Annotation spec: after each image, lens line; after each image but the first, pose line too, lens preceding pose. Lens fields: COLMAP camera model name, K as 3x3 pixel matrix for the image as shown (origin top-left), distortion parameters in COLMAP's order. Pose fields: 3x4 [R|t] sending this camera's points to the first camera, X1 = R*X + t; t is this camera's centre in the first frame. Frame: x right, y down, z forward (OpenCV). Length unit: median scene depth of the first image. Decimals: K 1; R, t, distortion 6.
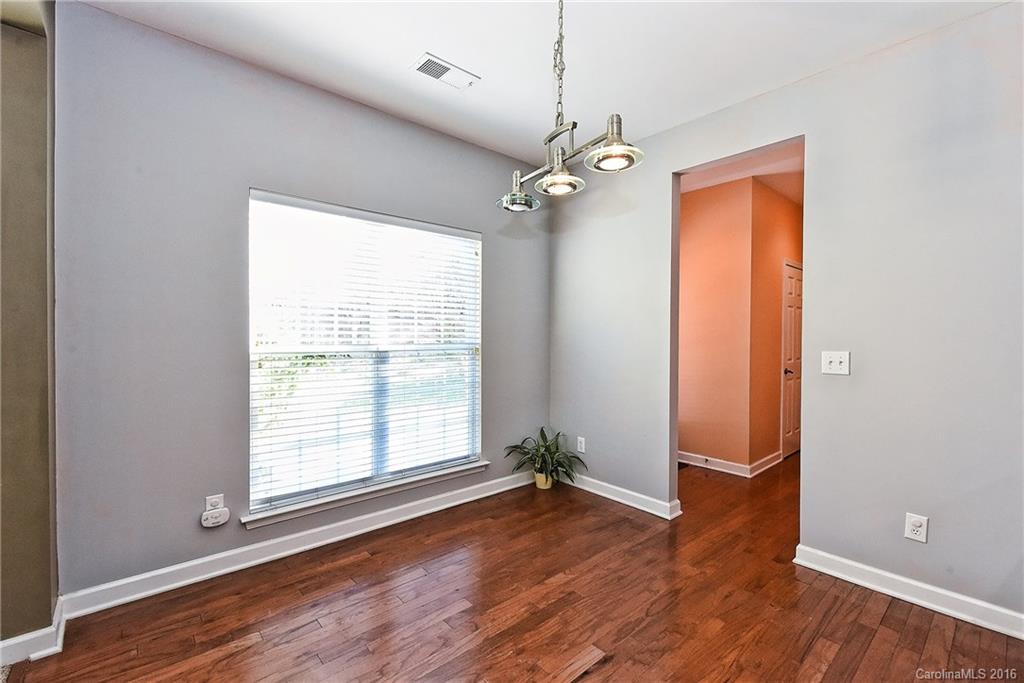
lens RADIAL K [[444.0, 0, 517.0], [0, 444.0, 342.8], [0, 0, 1]] dist [0.001535, -0.000134]
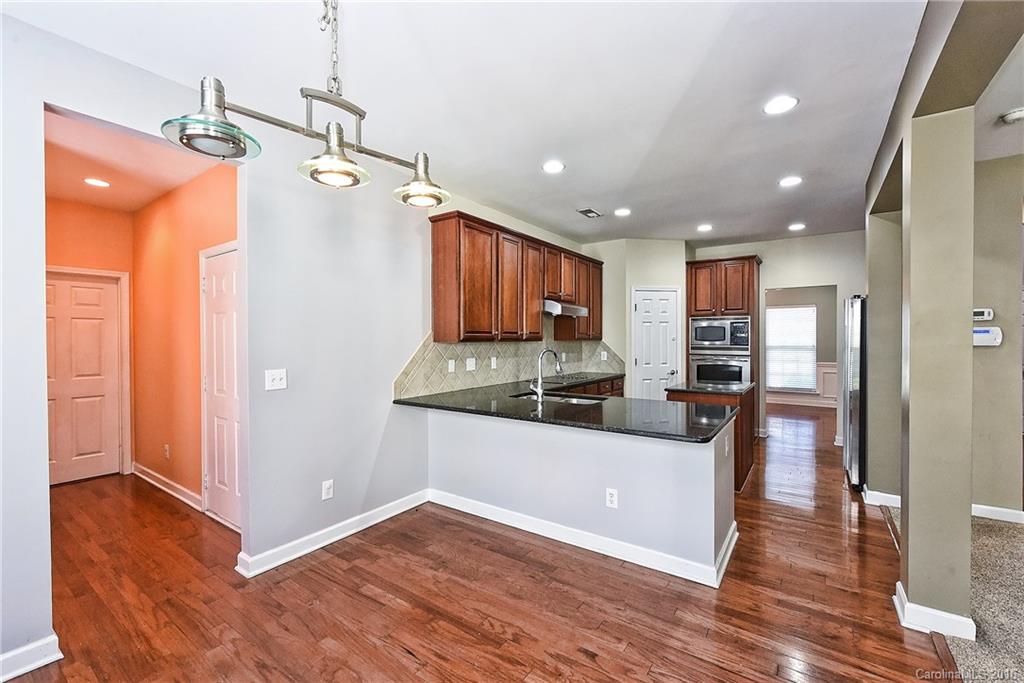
lens RADIAL K [[426.9, 0, 511.7], [0, 426.9, 341.9], [0, 0, 1]] dist [-0.000172, -0.000196]
pose [[-0.226602, -0.012686, 0.973905, -0.513179], [0.020001, 0.999644, 0.017675, -0.062339], [-0.973782, 0.023484, -0.226268, 0.675632]]
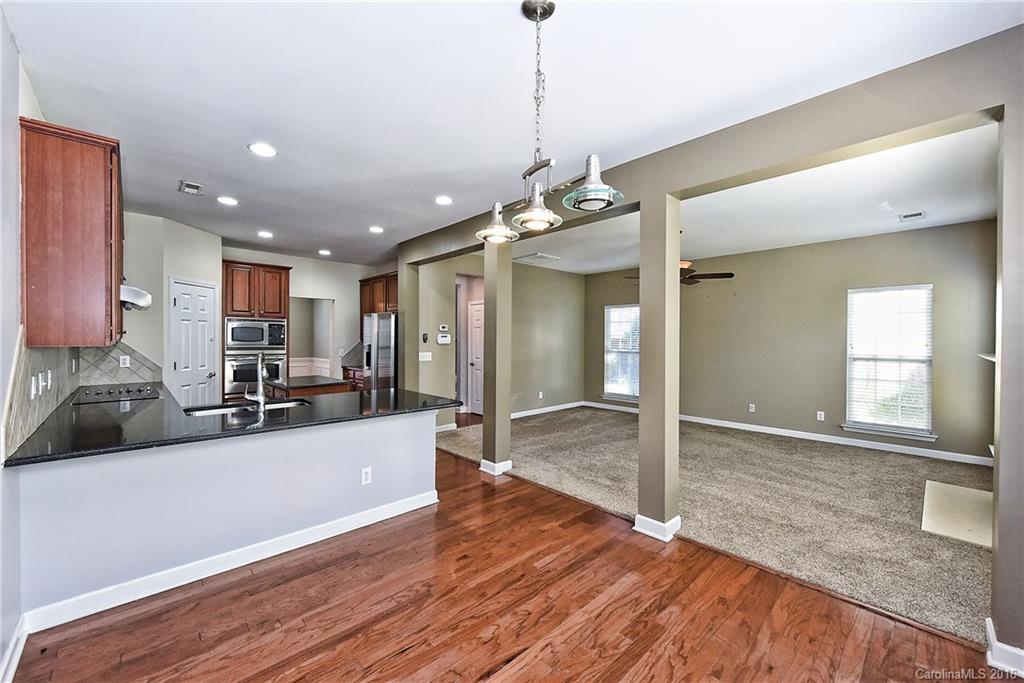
lens RADIAL K [[405.8, 0, 515.0], [0, 405.8, 340.7], [0, 0, 1]] dist [-0.001523, -0.000397]
pose [[-0.999362, -0.010896, -0.034026, 0.139160], [-0.011729, 0.999635, 0.024354, -0.082811], [0.033748, 0.024737, -0.999124, 1.479623]]
